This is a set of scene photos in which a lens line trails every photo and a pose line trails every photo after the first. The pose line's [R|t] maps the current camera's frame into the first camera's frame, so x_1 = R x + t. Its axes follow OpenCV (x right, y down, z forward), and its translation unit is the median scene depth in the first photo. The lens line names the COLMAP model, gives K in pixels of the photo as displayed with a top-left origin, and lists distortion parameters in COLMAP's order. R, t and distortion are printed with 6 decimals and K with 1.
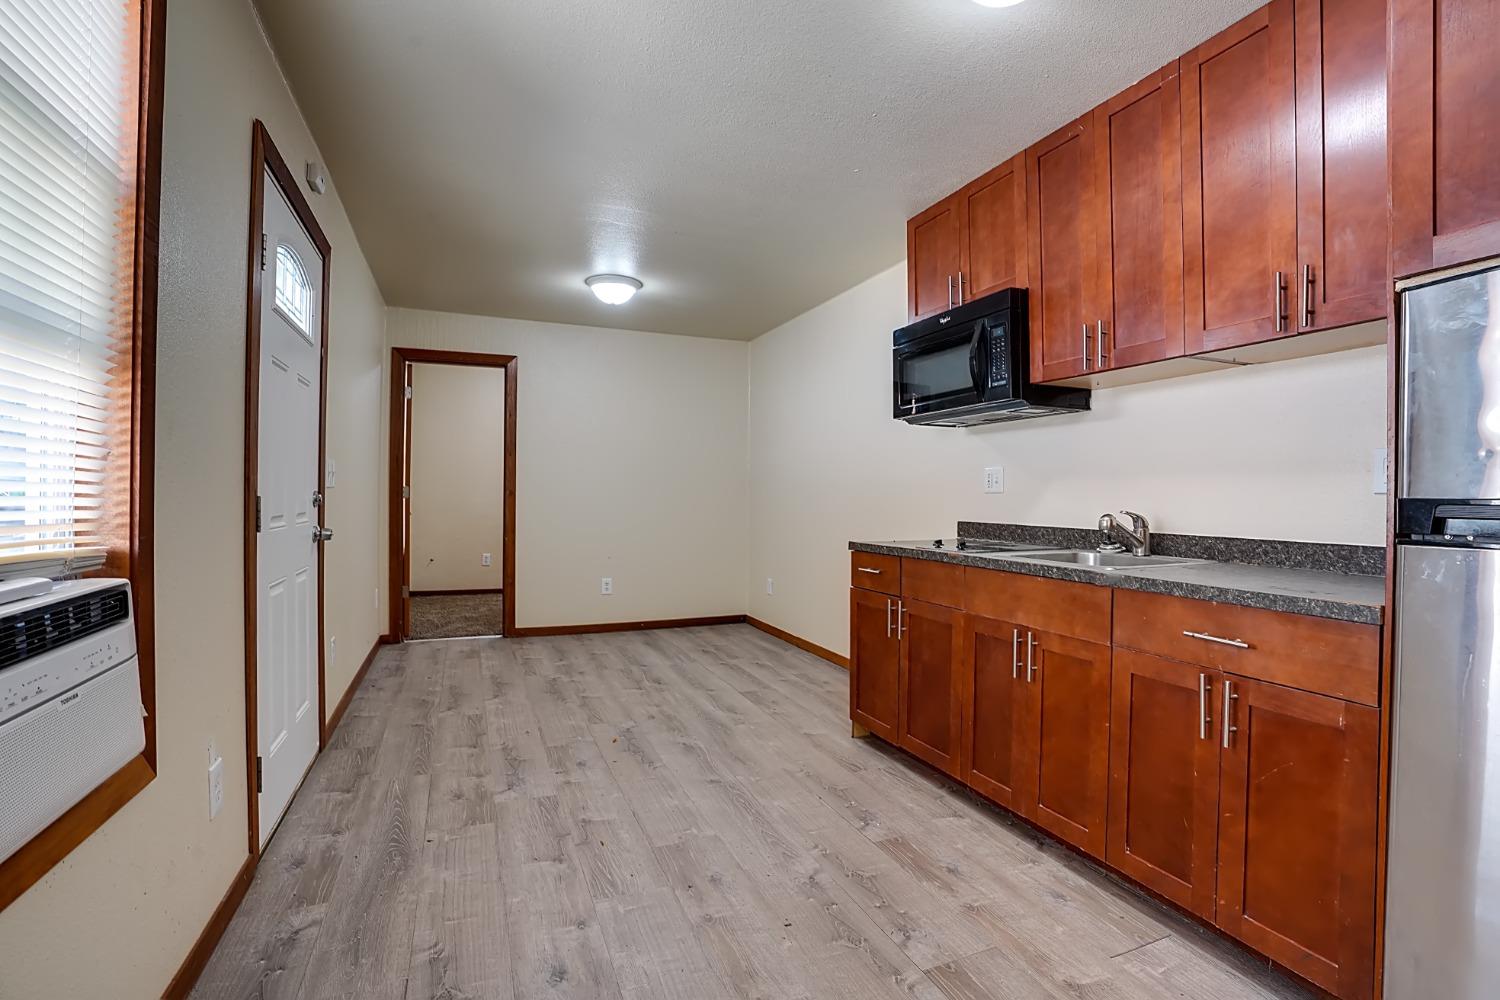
lens RADIAL K [[689.8, 0, 750.0], [0, 689.8, 500.0], [0, 0, 1]] dist [-0.068775, 0.027360]
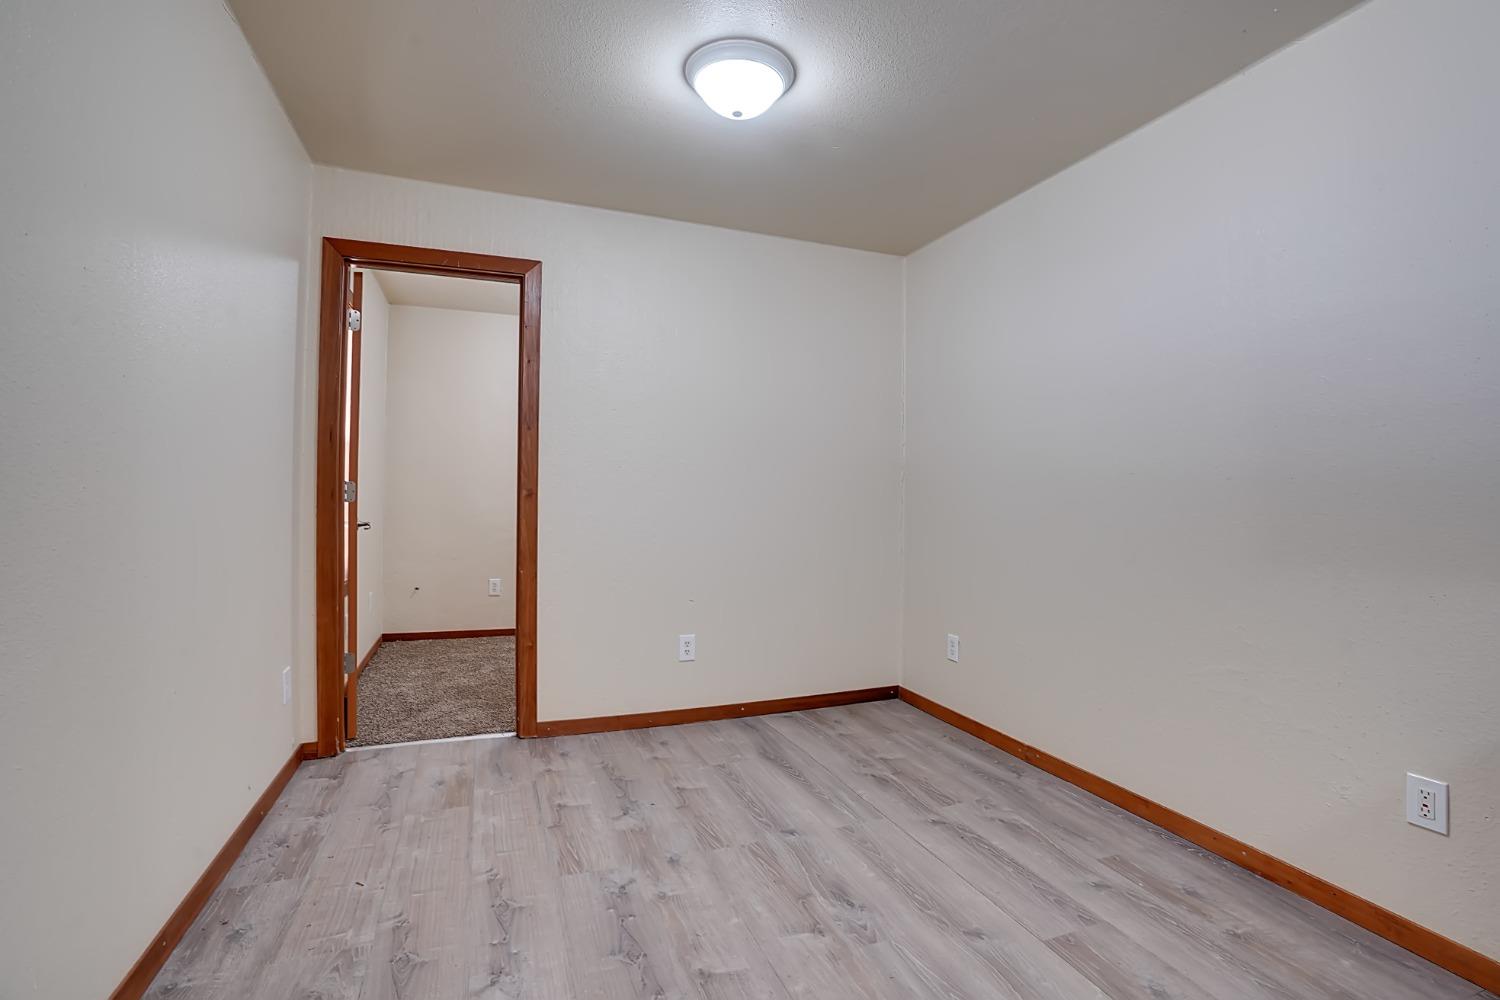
lens RADIAL K [[689.8, 0, 750.0], [0, 689.8, 500.0], [0, 0, 1]] dist [-0.068775, 0.027360]
pose [[0.999705, 0.002529, -0.024136, -0.157301], [-0.002549, 0.999996, -0.000777, -0.005061], [0.024133, 0.000838, 0.999708, 0.448662]]
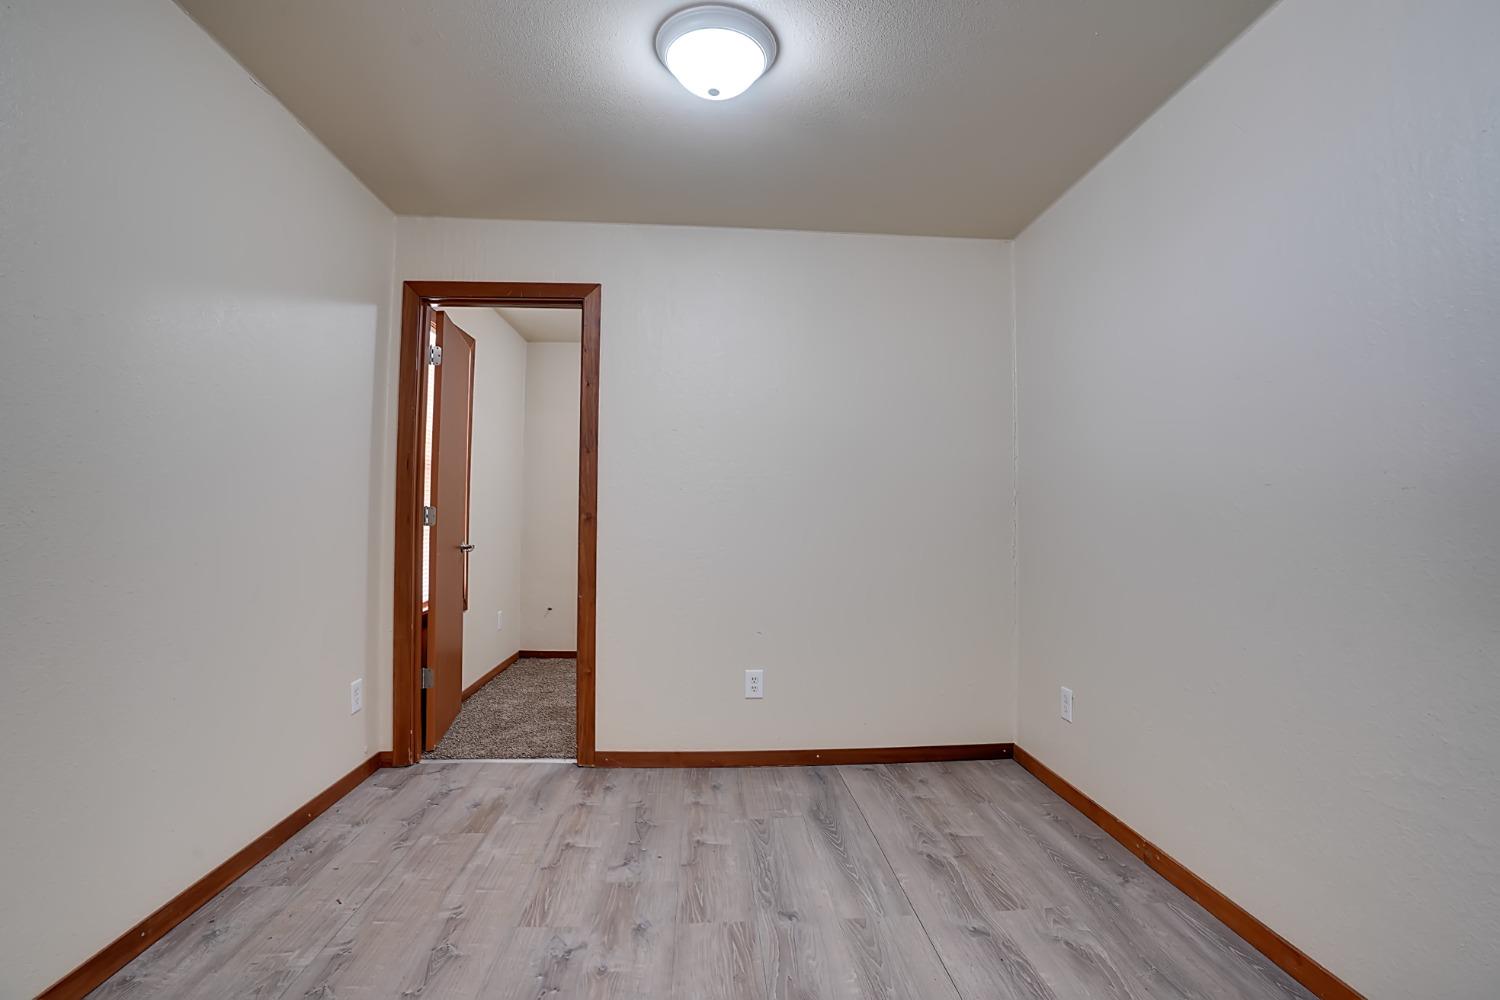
lens RADIAL K [[689.8, 0, 750.0], [0, 689.8, 500.0], [0, 0, 1]] dist [-0.068775, 0.027360]
pose [[0.947456, -0.010700, -0.319707, -0.035258], [-0.000765, 0.999362, -0.035714, -0.004601], [0.319886, 0.034082, 0.946843, 0.528419]]
